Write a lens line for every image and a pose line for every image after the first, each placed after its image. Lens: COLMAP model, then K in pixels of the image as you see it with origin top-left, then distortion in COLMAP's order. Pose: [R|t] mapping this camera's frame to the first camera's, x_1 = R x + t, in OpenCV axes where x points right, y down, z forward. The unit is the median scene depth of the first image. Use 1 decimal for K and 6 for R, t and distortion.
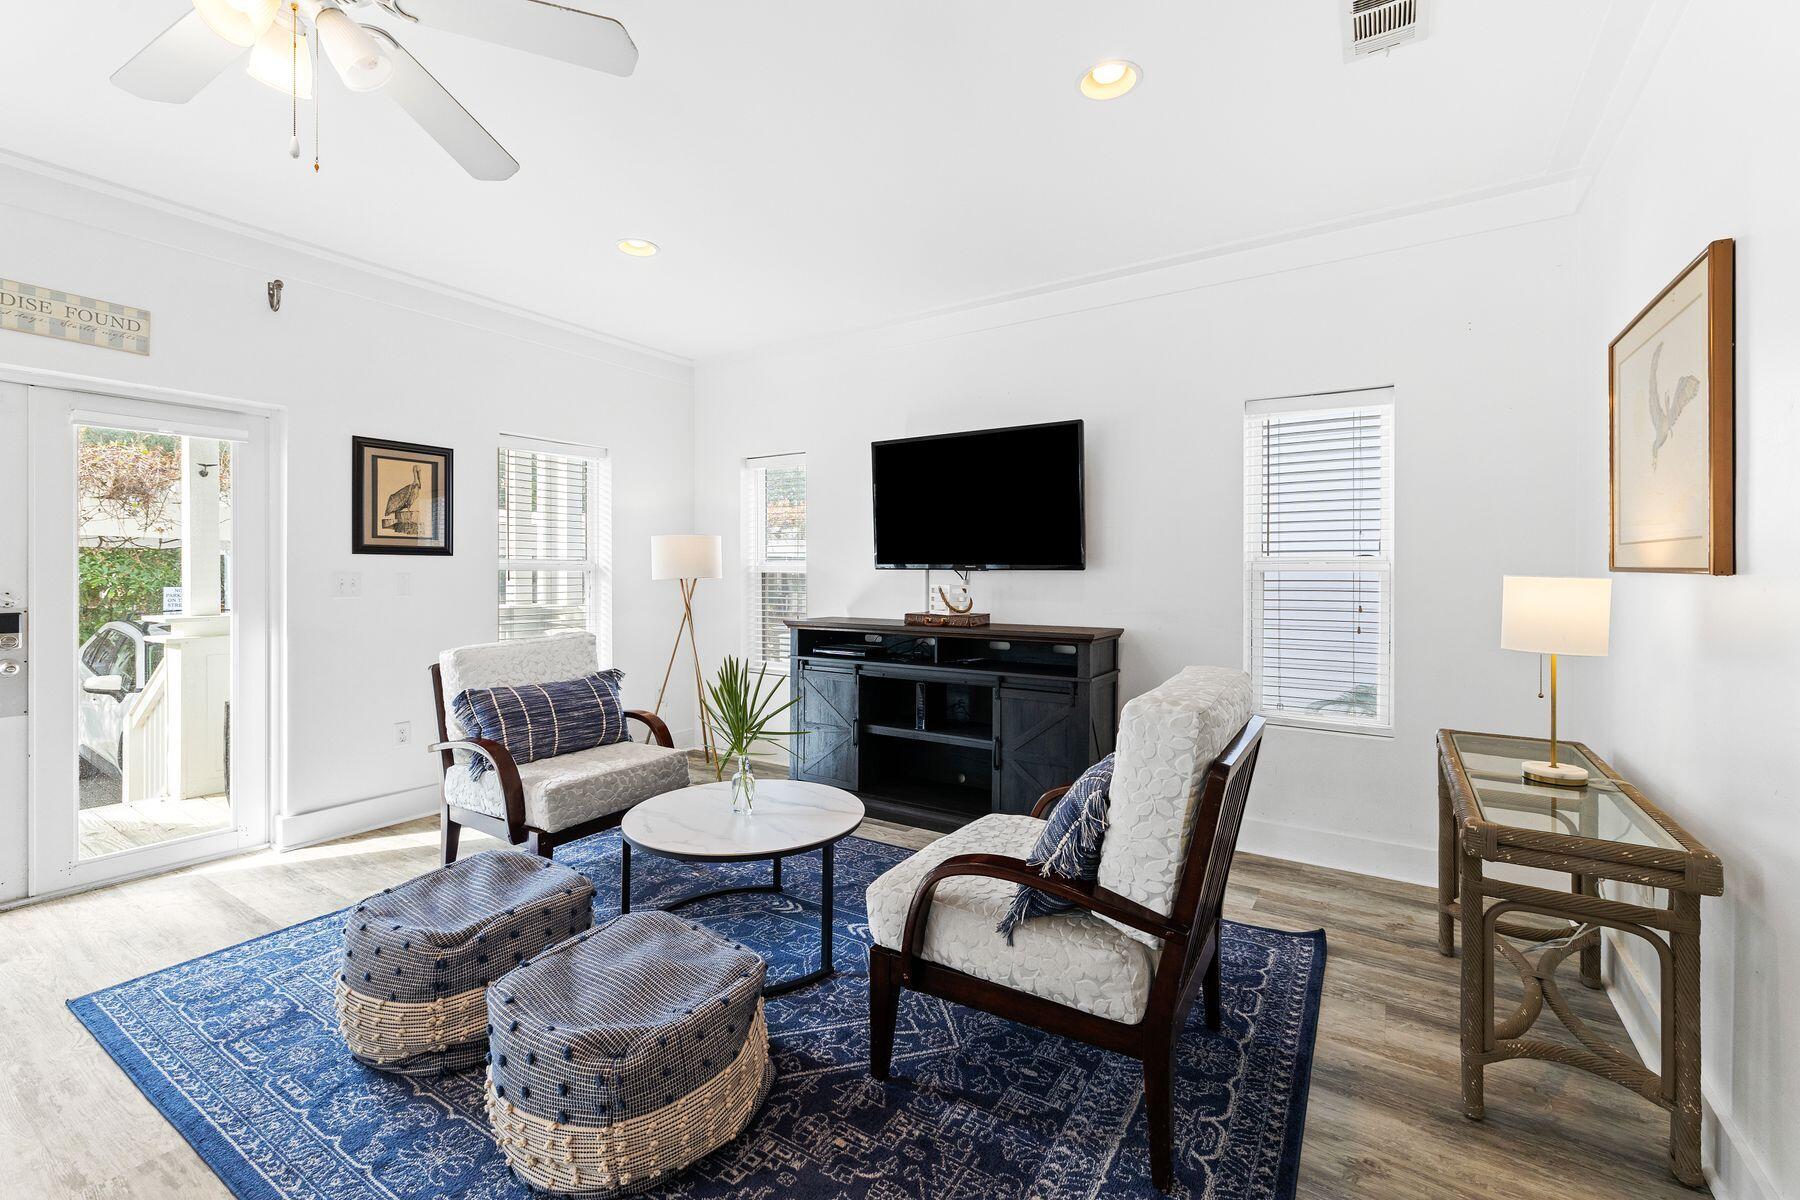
lens RADIAL K [[759.2, 0, 896.7], [0, 759.2, 579.7], [0, 0, 1]] dist [-0.000108, 0.000618]
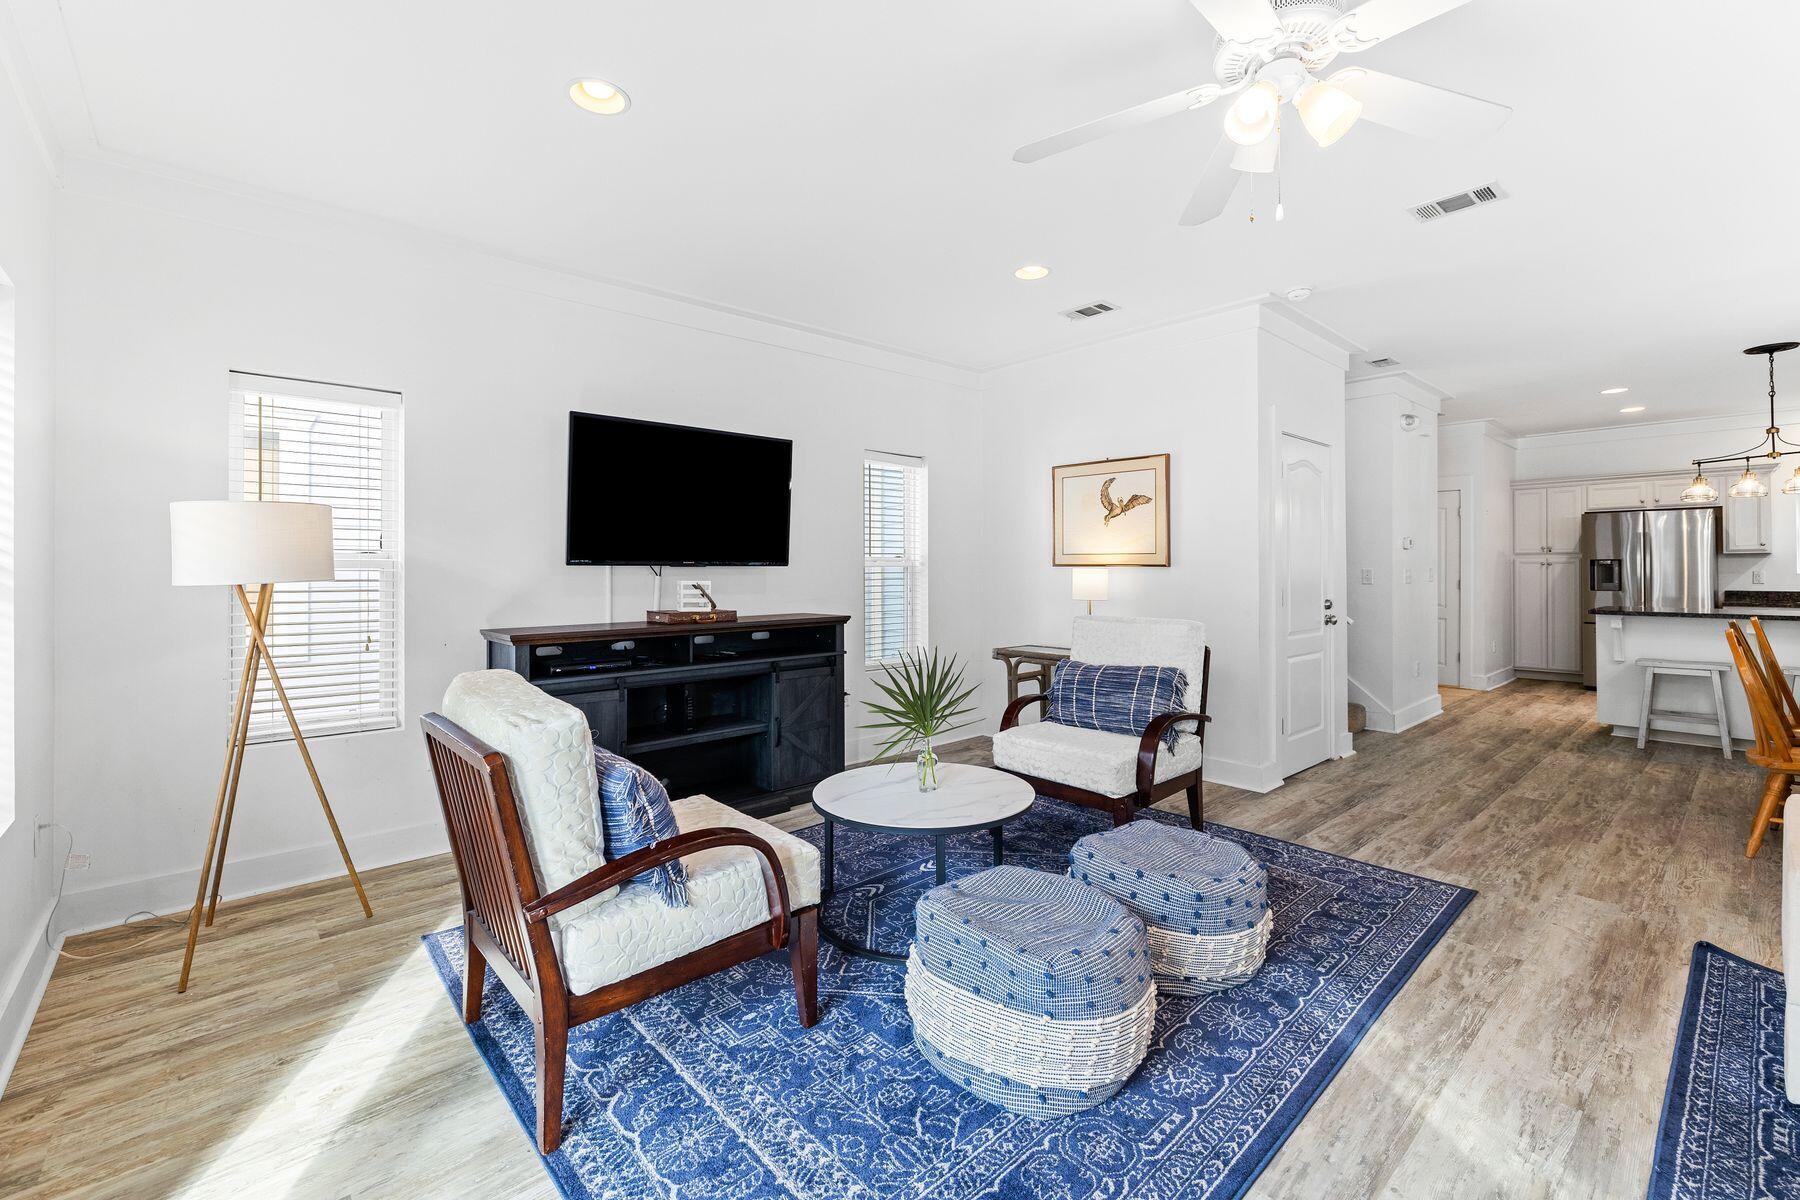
lens RADIAL K [[759.2, 0, 896.7], [0, 759.2, 579.7], [0, 0, 1]] dist [-0.000108, 0.000618]
pose [[0.265040, -0.019641, 0.964037, -0.922639], [0.012949, 0.999775, 0.016809, -0.009875], [-0.964151, 0.008028, 0.265235, 0.557893]]
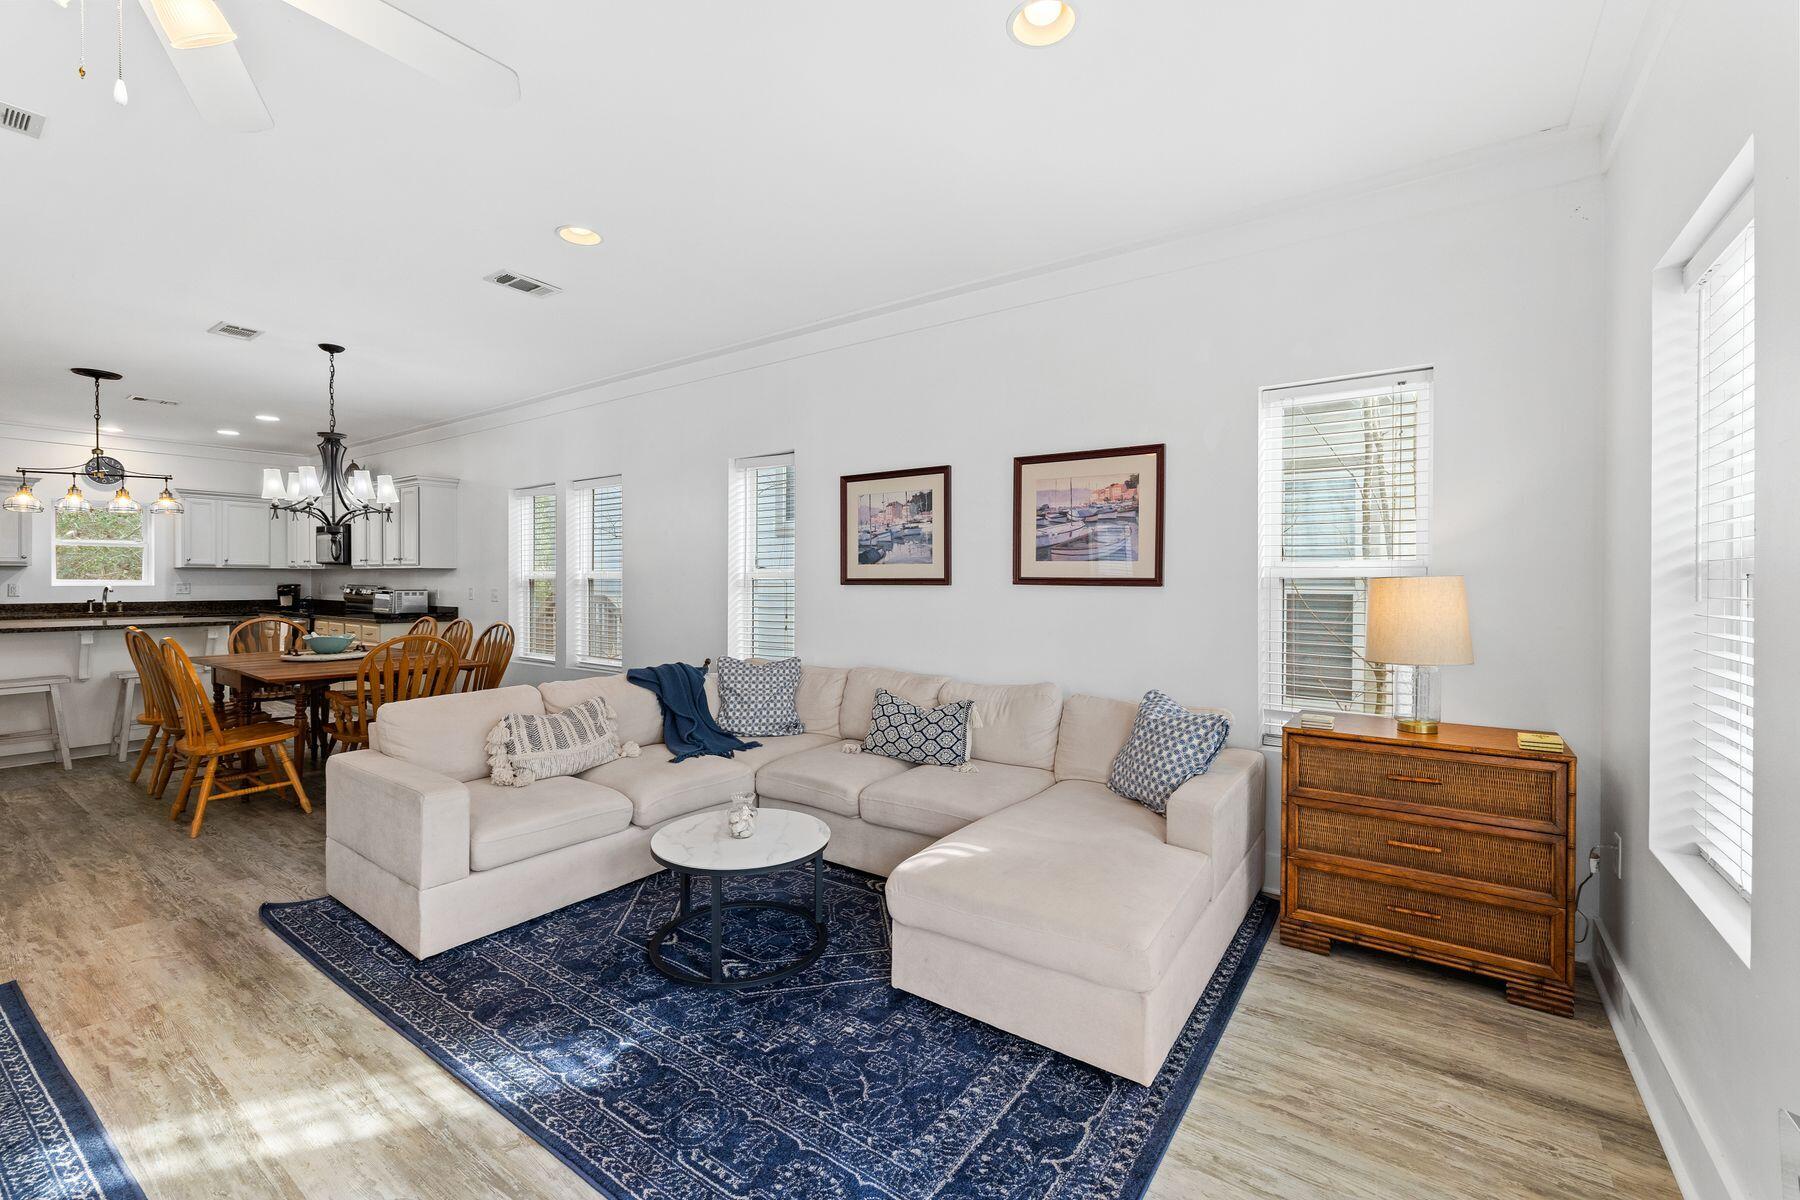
lens RADIAL K [[759.2, 0, 896.7], [0, 759.2, 579.7], [0, 0, 1]] dist [-0.000108, 0.000618]
pose [[-0.998908, -0.006188, 0.046311, -0.763374], [-0.005769, 0.999941, 0.009171, -0.011303], [-0.046365, 0.008894, -0.998885, 0.802007]]
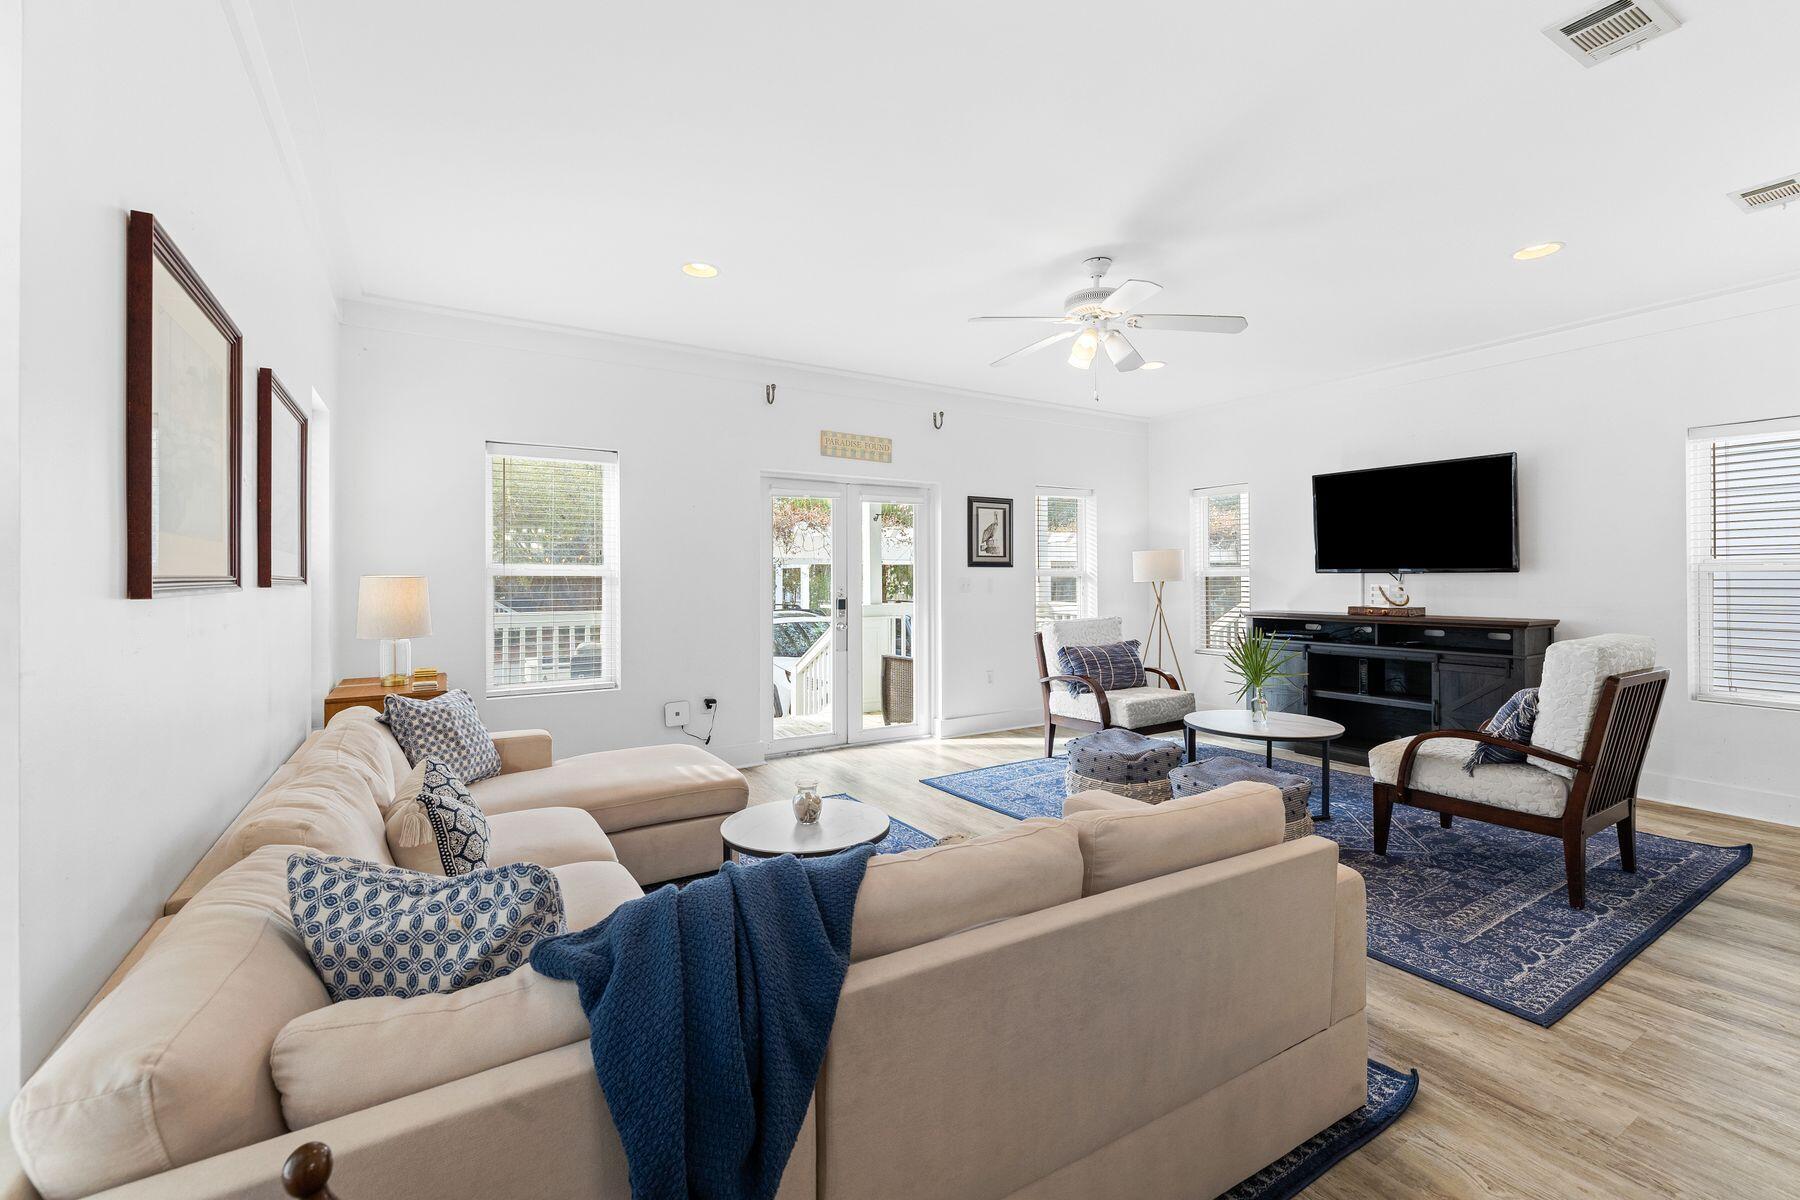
lens RADIAL K [[759.2, 0, 896.7], [0, 759.2, 579.7], [0, 0, 1]] dist [-0.000108, 0.000618]
pose [[0.904104, -0.005753, -0.427273, -0.153634], [0.002779, 0.999967, -0.007584, 0.006617], [0.427303, 0.005670, 0.904091, -0.604284]]
